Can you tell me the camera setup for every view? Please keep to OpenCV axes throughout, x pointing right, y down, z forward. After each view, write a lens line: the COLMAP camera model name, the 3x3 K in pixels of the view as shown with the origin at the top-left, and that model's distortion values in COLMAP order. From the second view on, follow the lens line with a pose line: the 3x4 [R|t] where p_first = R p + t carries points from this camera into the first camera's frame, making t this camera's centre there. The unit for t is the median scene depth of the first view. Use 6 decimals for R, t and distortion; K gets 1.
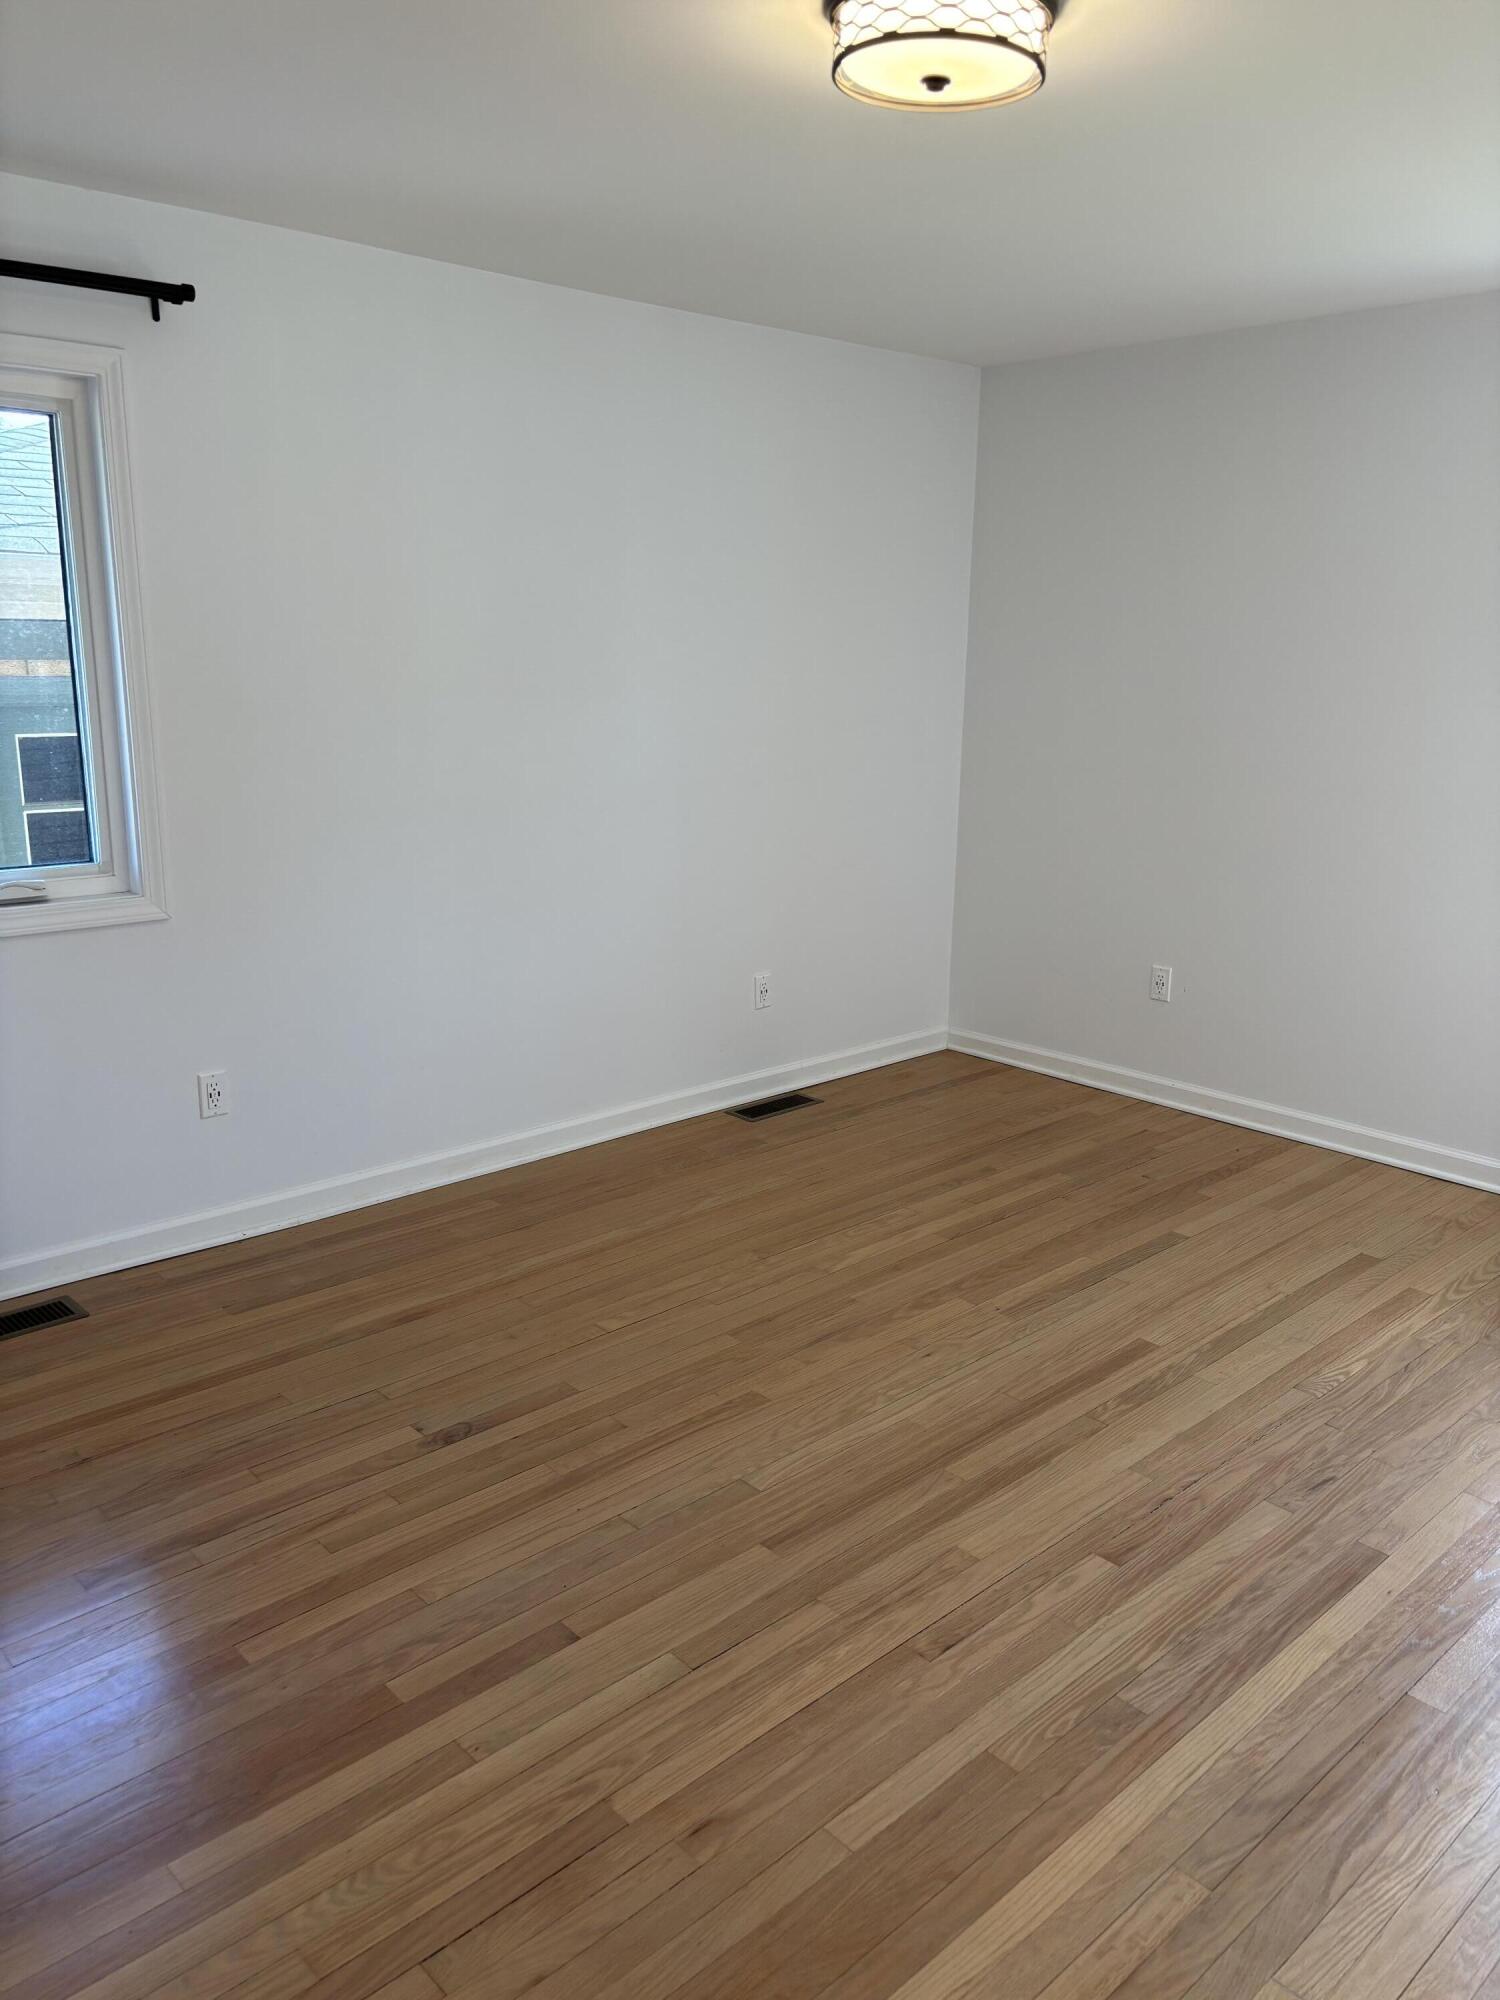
lens RADIAL K [[1515.9, 0, 740.5], [0, 1515.9, 994.4], [0, 0, 1]] dist [0.051922, -0.049655]
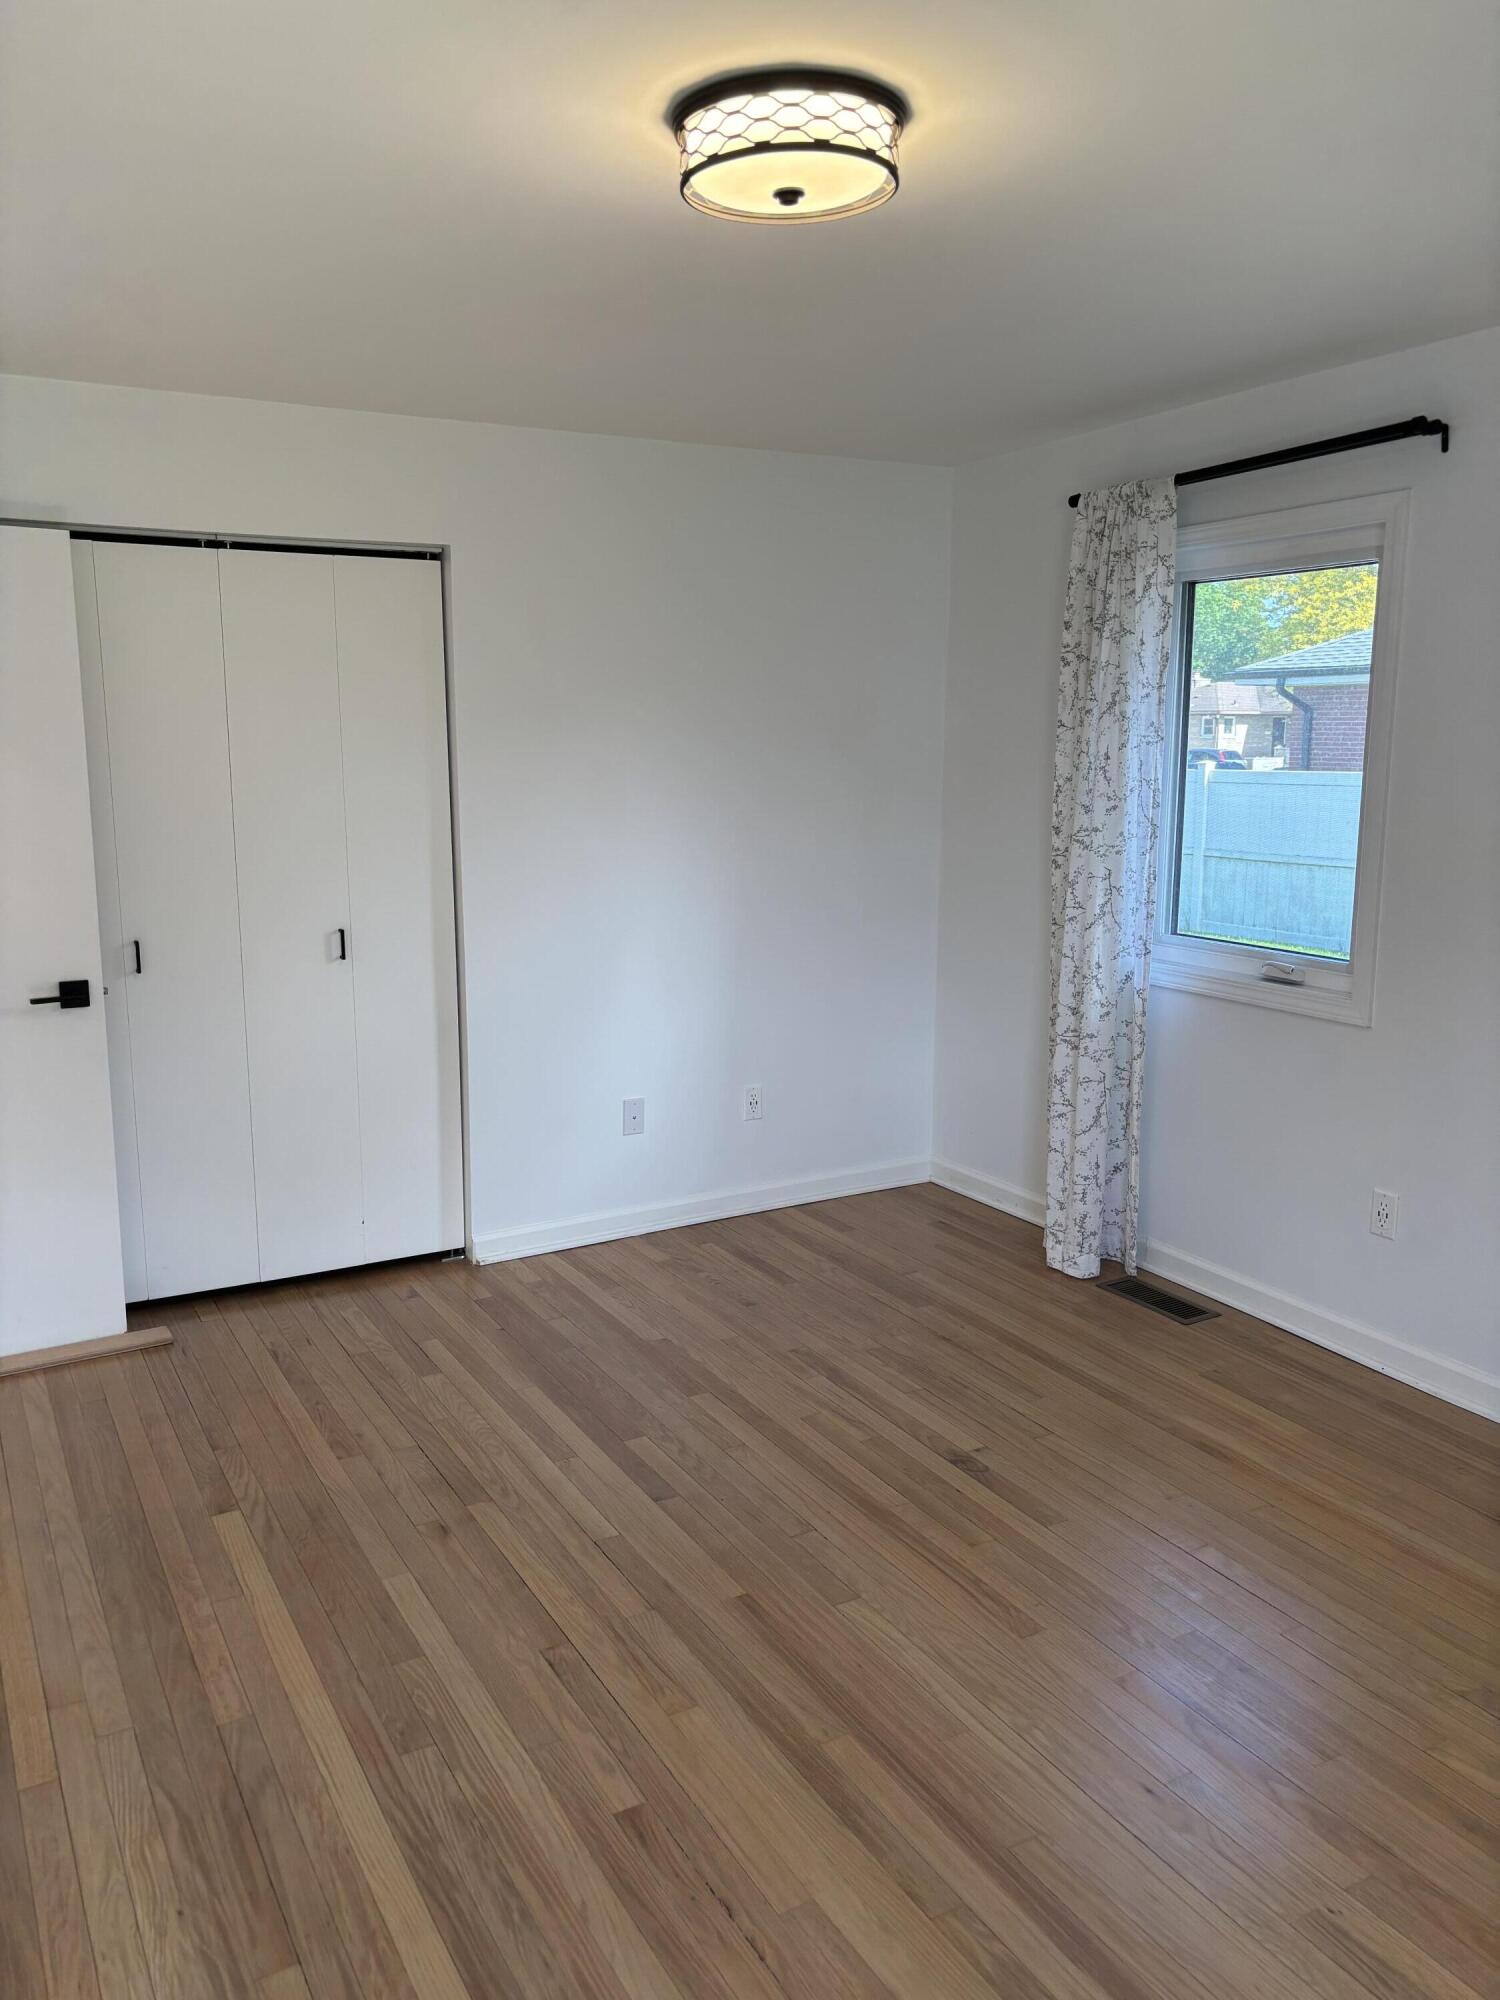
lens RADIAL K [[1515.9, 0, 740.5], [0, 1515.9, 994.4], [0, 0, 1]] dist [0.051922, -0.049655]
pose [[-0.238866, 0.144016, -0.960314, 1.062186], [-0.224953, 0.953832, 0.198998, -0.269411], [0.944637, 0.263560, -0.195441, 1.195303]]
